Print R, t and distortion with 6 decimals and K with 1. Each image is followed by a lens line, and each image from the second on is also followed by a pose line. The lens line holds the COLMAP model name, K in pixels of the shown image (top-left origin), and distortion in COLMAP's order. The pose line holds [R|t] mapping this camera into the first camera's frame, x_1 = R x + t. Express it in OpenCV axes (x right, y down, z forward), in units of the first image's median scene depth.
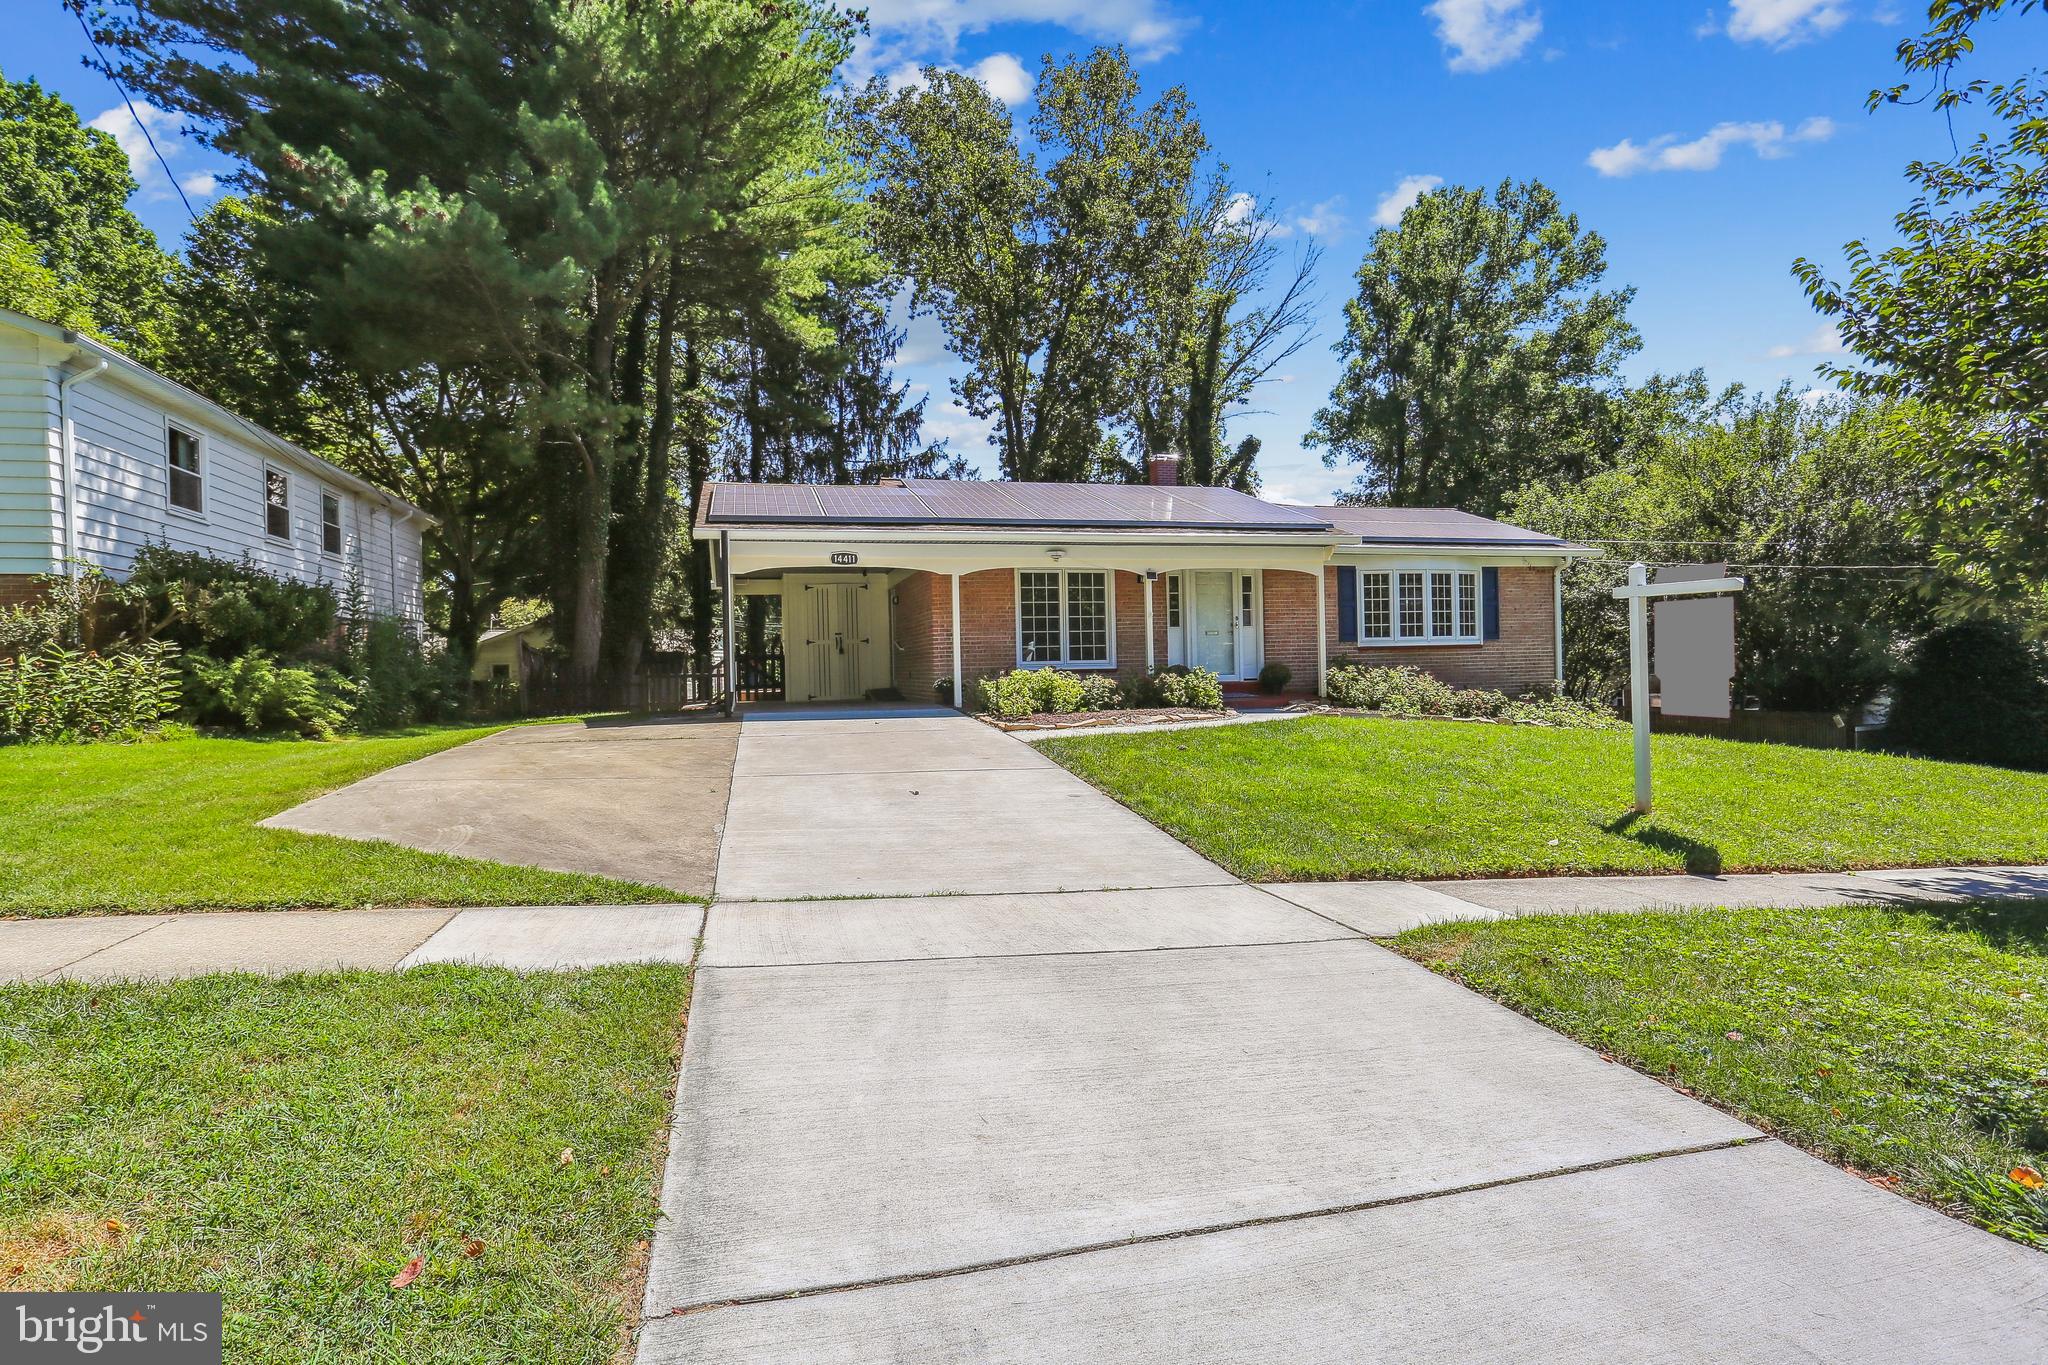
lens RADIAL K [[968.7, 0, 1005.8], [0, 968.7, 710.8], [0, 0, 1]] dist [-0.049237, 0.022657]
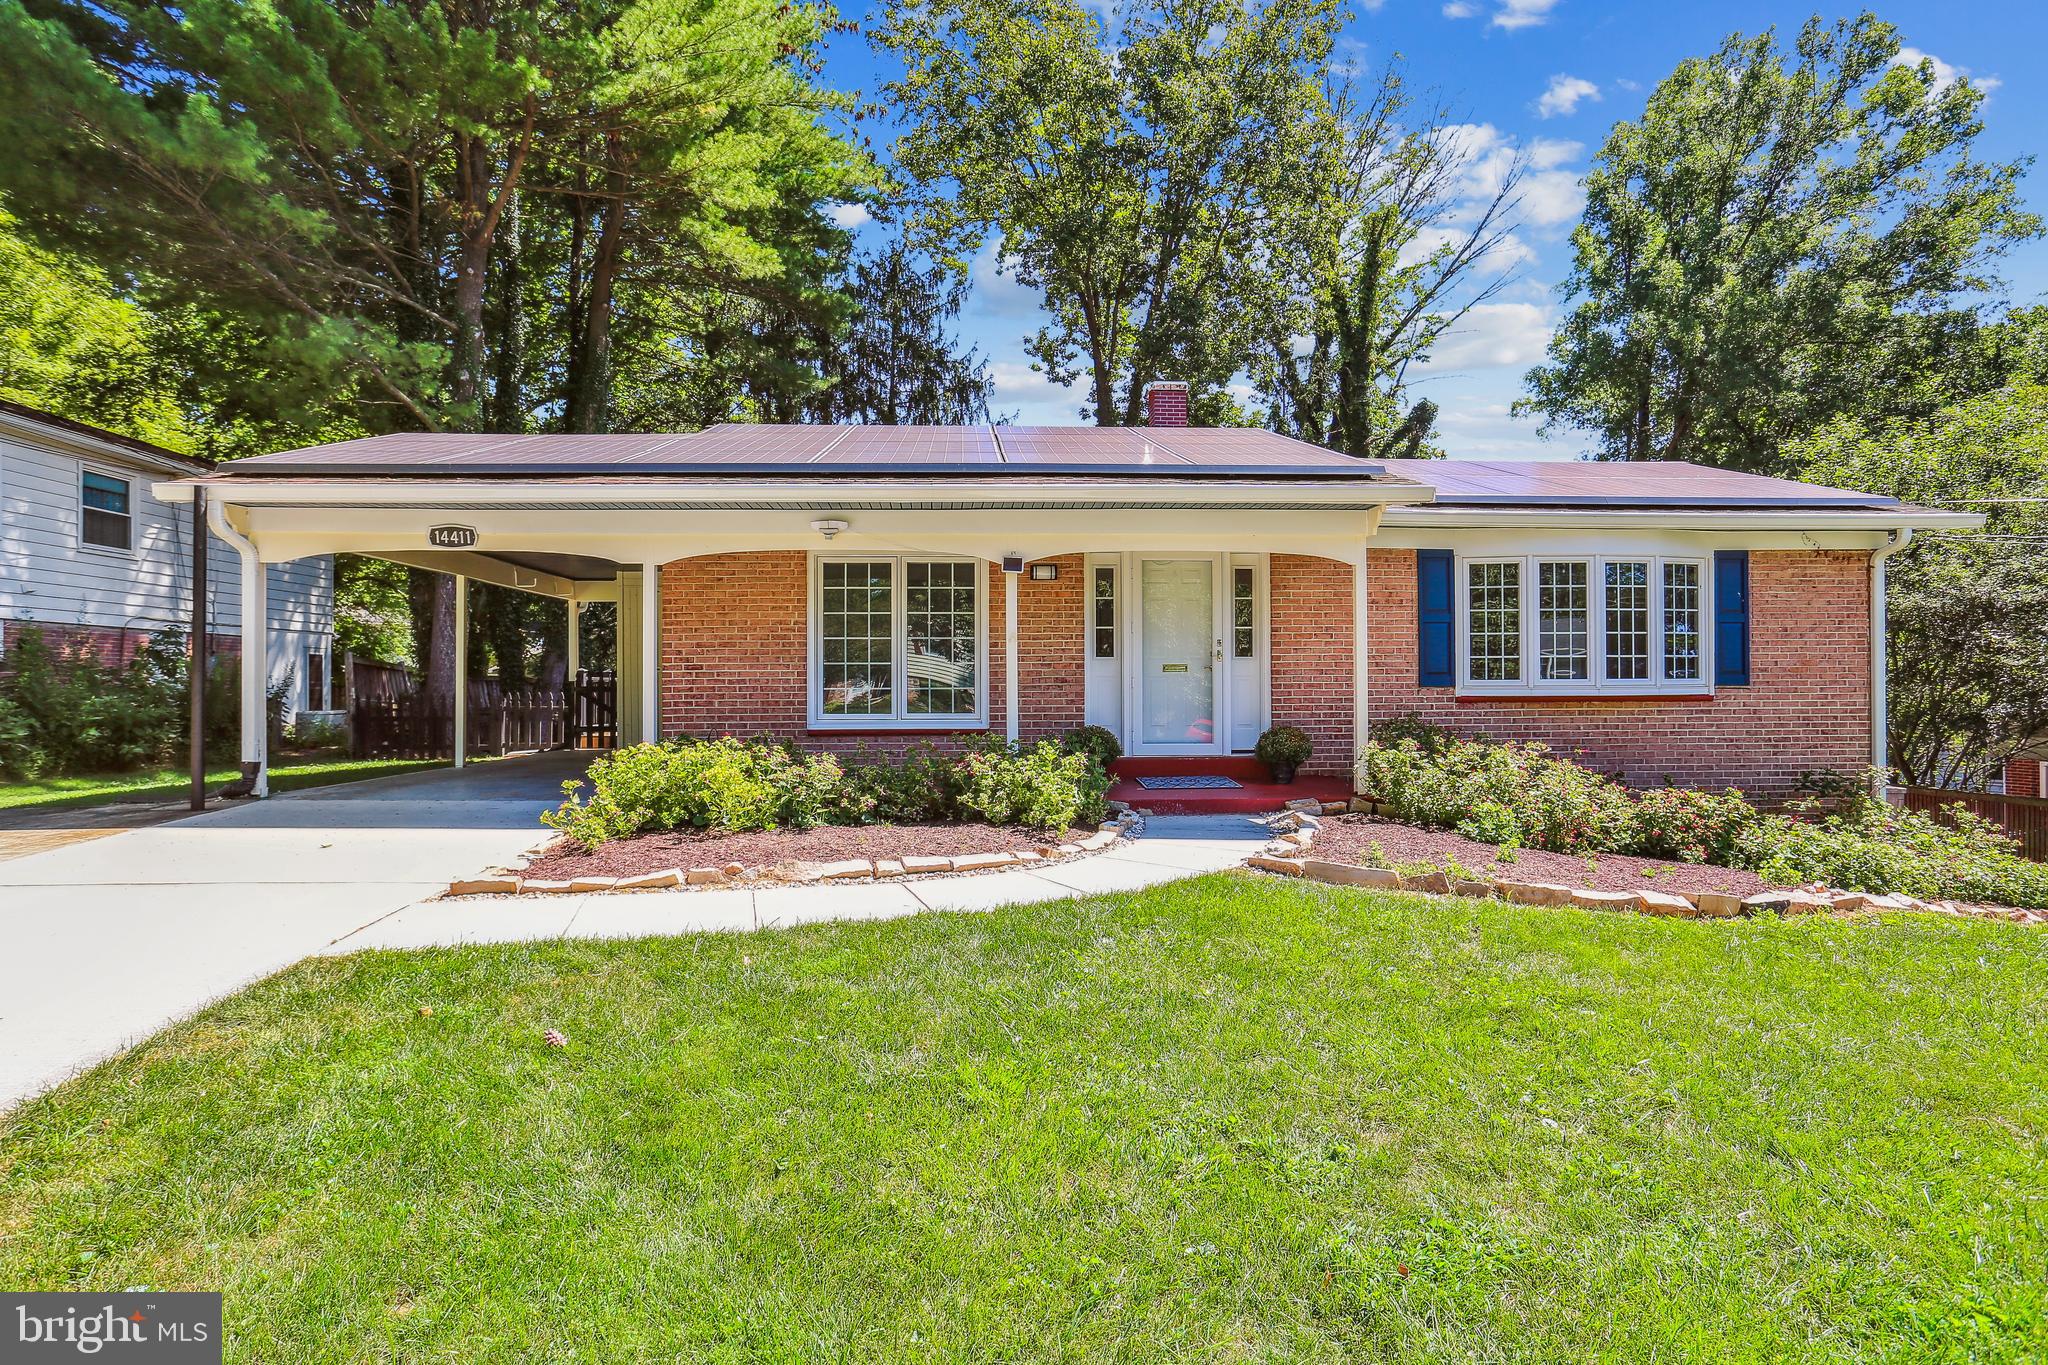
lens RADIAL K [[1018.3, 0, 1009.5], [0, 1018.3, 700.2], [0, 0, 1]] dist [-0.027823, 0.016489]
pose [[0.980714, 0.021475, -0.194266, 0.188529], [-0.026777, 0.999336, -0.024707, -0.035621], [0.193606, 0.029432, 0.980638, 0.316184]]
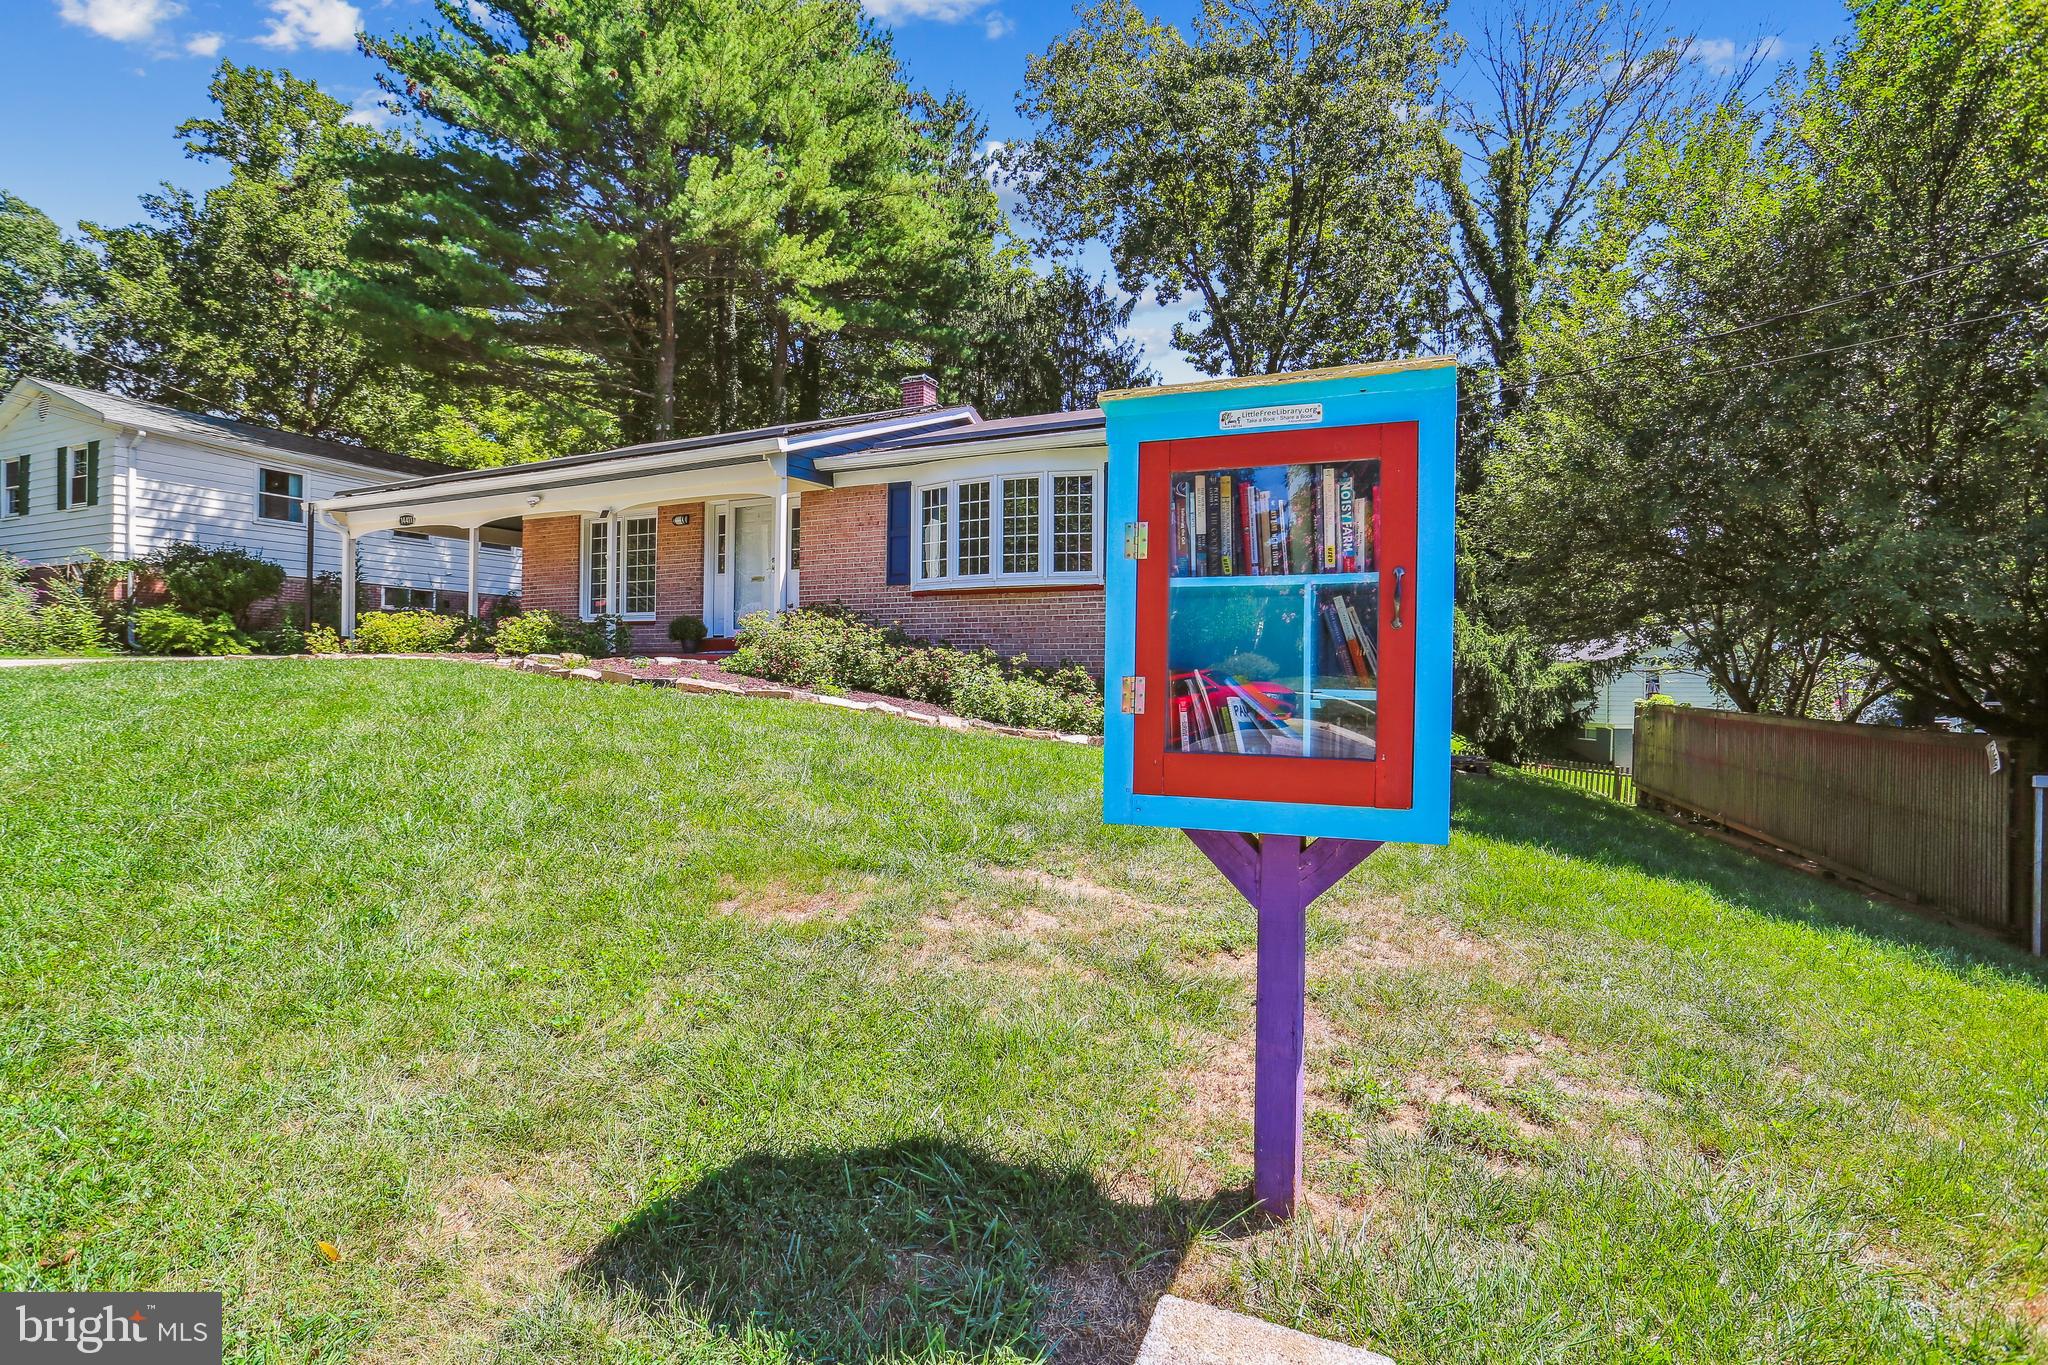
lens RADIAL K [[968.7, 0, 1024.1], [0, 968.7, 691.4], [0, 0, 1]] dist [-0.049237, 0.022657]
pose [[0.771746, 0.037745, -0.634810, 0.744824], [-0.054008, 0.998521, -0.006287, 0.007663], [0.633634, 0.039137, 0.772642, 0.403457]]
